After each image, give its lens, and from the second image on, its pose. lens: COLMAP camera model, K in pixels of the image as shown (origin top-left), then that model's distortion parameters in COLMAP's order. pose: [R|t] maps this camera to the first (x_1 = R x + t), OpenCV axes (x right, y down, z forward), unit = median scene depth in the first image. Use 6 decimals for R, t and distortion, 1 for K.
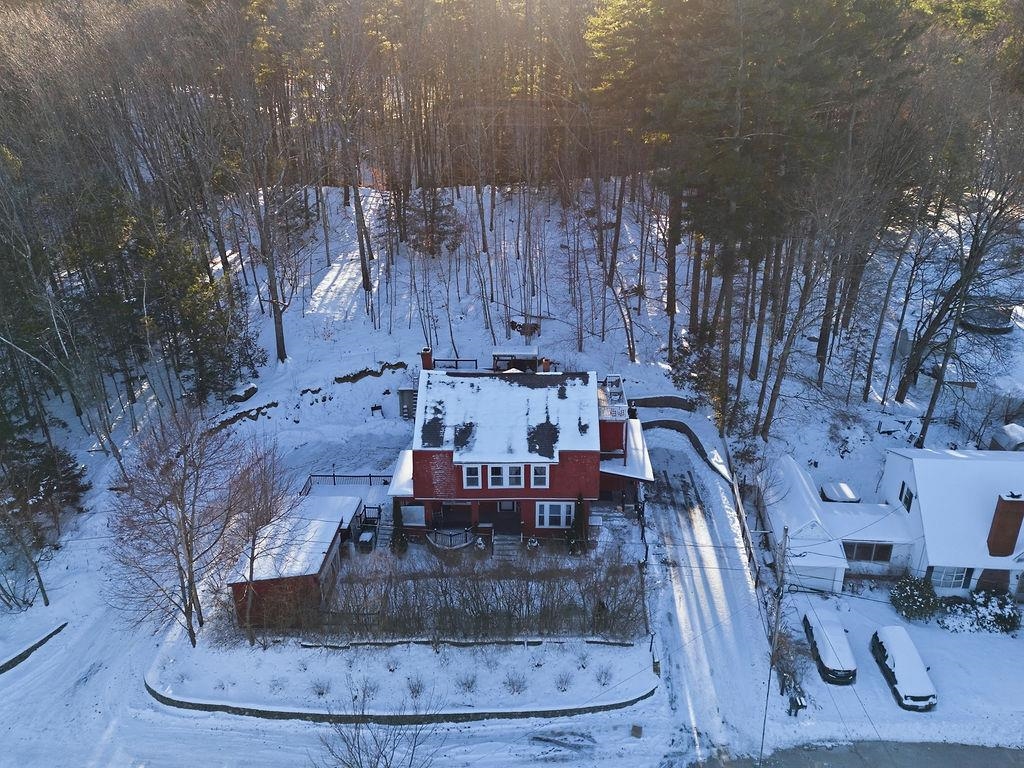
lens RADIAL K [[800.0, 0, 518.0], [0, 800.0, 382.9], [0, 0, 1]] dist [0.095237, -0.000726]
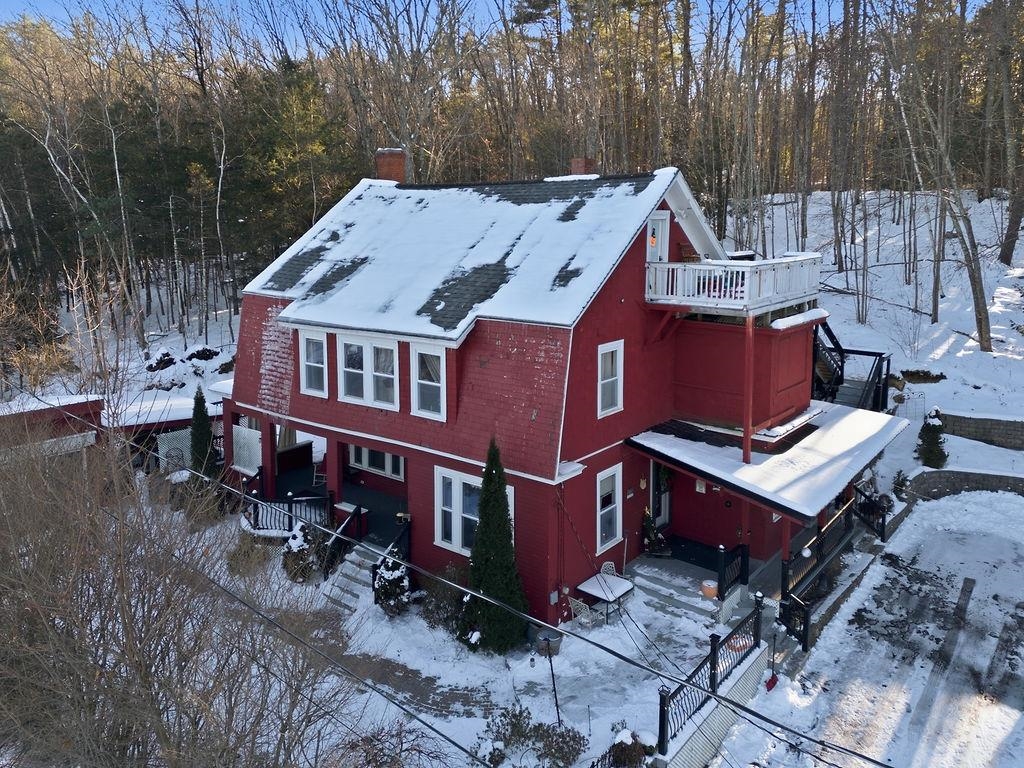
lens RADIAL K [[778.2, 0, 517.4], [0, 778.2, 305.3], [0, 0, 1]] dist [0.075037, -0.043247]
pose [[0.798707, 0.073470, -0.597217, 0.271217], [-0.249673, 0.943510, -0.217837, 0.149129], [0.547476, 0.323097, 0.771932, 0.720779]]
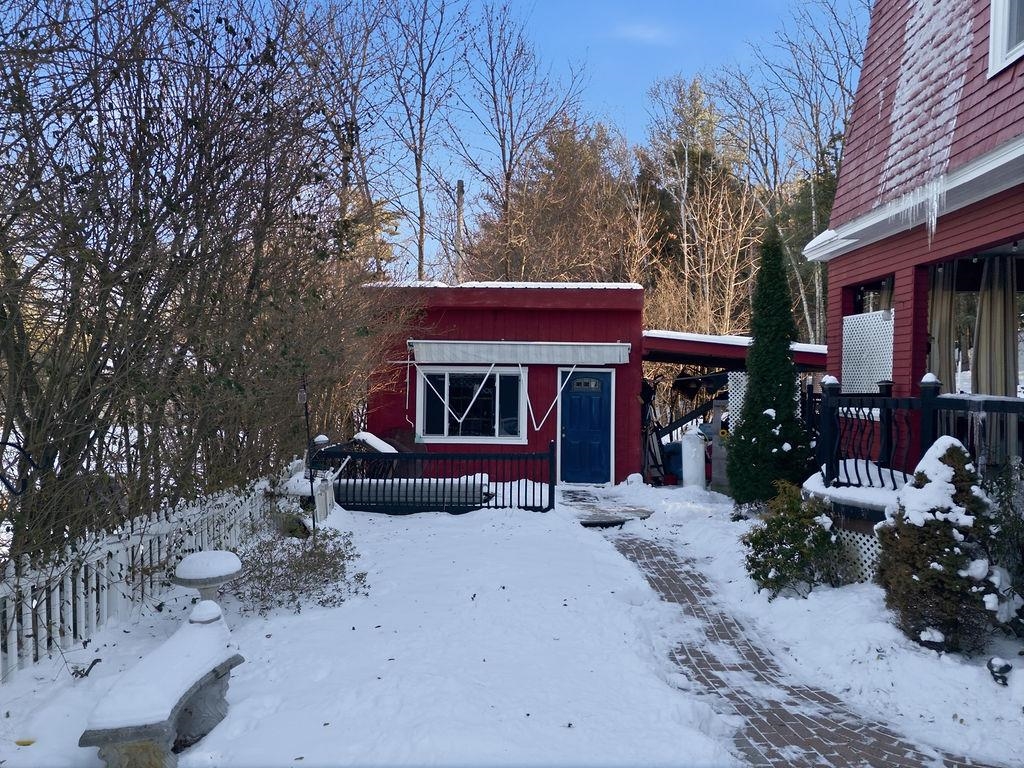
lens RADIAL K [[748.1, 0, 512.0], [0, 748.1, 384.0], [0, 0, 1]] dist [0.086574, -0.071089]
pose [[-0.001475, -0.002810, -0.999995, 0.063473], [-0.423722, 0.905790, -0.001921, 0.213698], [0.905791, 0.423717, -0.002527, 0.944436]]
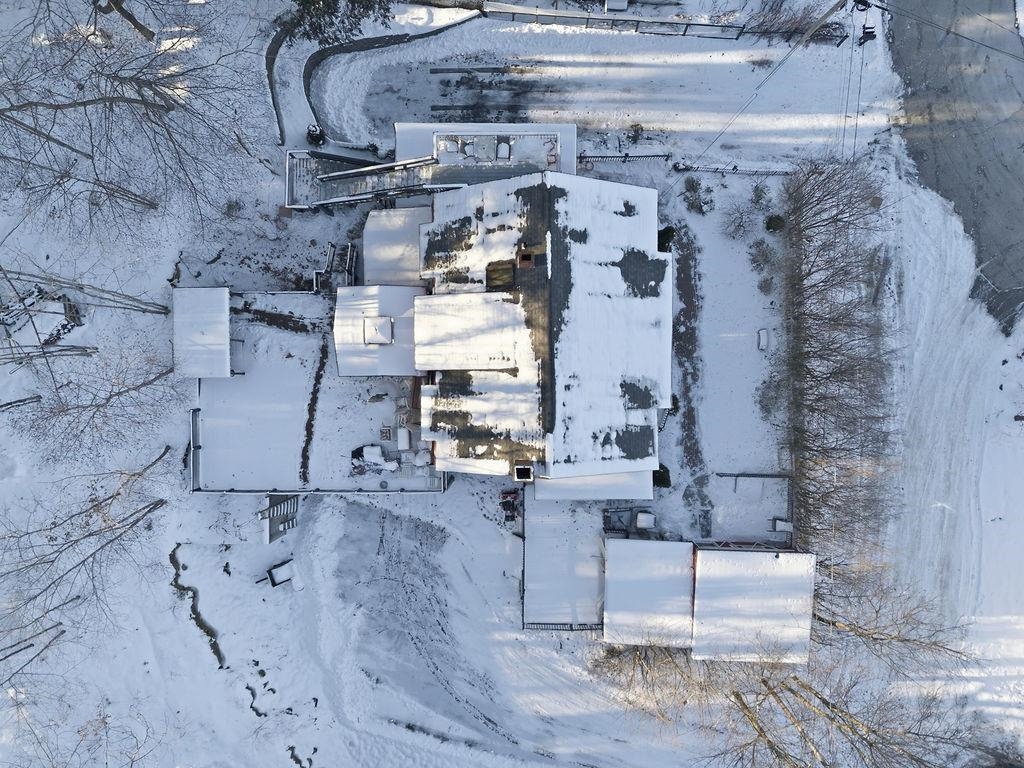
lens RADIAL K [[794.0, 0, 512.0], [0, 794.0, 384.0], [0, 0, 1]] dist [0.056844, -0.002541]
pose [[-0.025977, -0.999641, -0.006586, -0.051390], [0.437229, -0.017286, 0.899184, -0.559423], [-0.898975, 0.020479, 0.437521, 0.803053]]
